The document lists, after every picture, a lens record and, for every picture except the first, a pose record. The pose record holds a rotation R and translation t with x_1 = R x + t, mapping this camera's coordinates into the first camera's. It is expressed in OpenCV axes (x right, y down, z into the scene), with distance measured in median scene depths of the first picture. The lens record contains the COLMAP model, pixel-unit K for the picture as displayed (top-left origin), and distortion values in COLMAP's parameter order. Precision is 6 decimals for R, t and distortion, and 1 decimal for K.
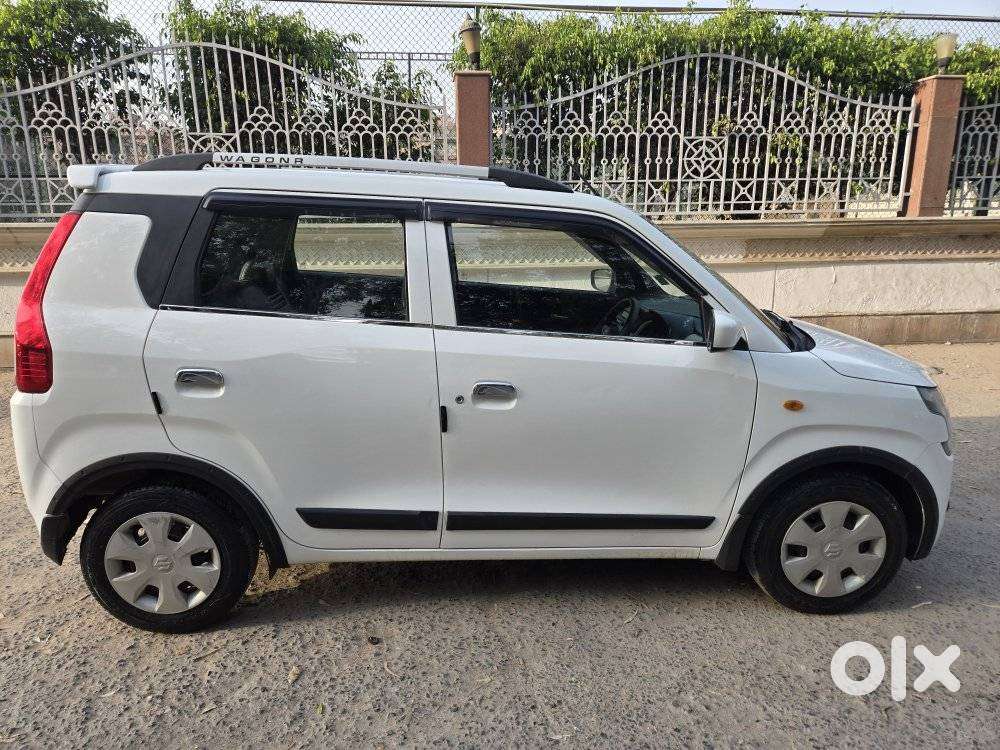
lens RADIAL K [[679.0, 0, 497.3], [0, 679.0, 374.6], [0, 0, 1]] dist [0.062489, -0.041592]
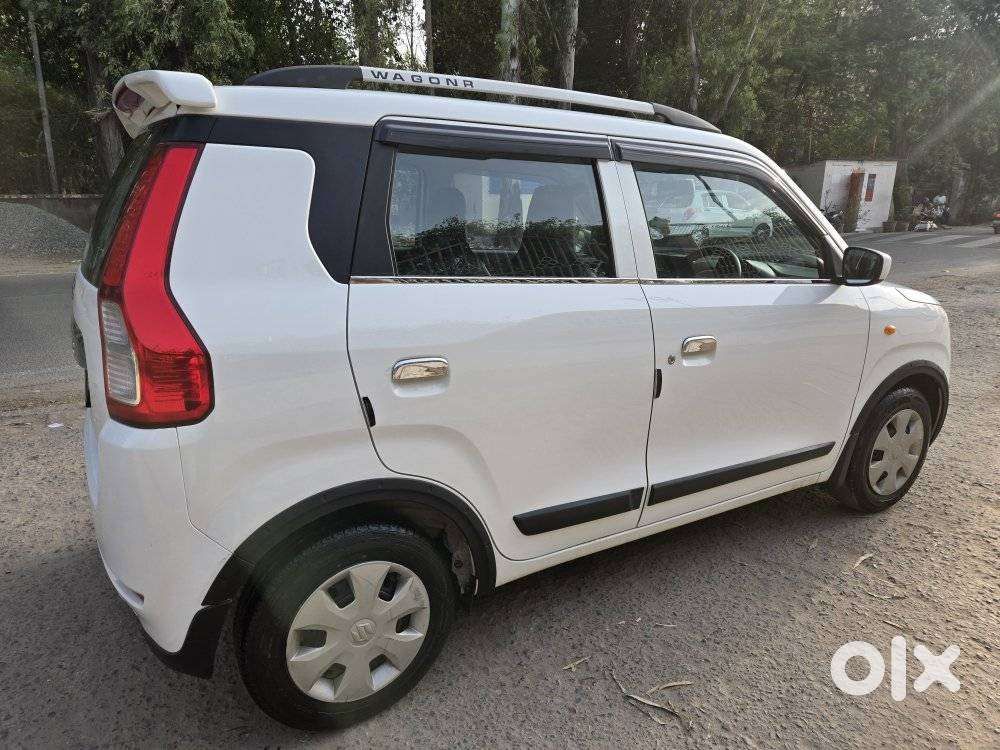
lens RADIAL K [[679.0, 0, 499.6], [0, 679.0, 378.8], [0, 0, 1]] dist [0.062489, -0.041592]
pose [[0.883732, -0.131954, 0.449005, -0.638693], [0.118062, 0.991255, 0.058941, -0.017809], [-0.452856, 0.000922, 0.891583, 0.273280]]
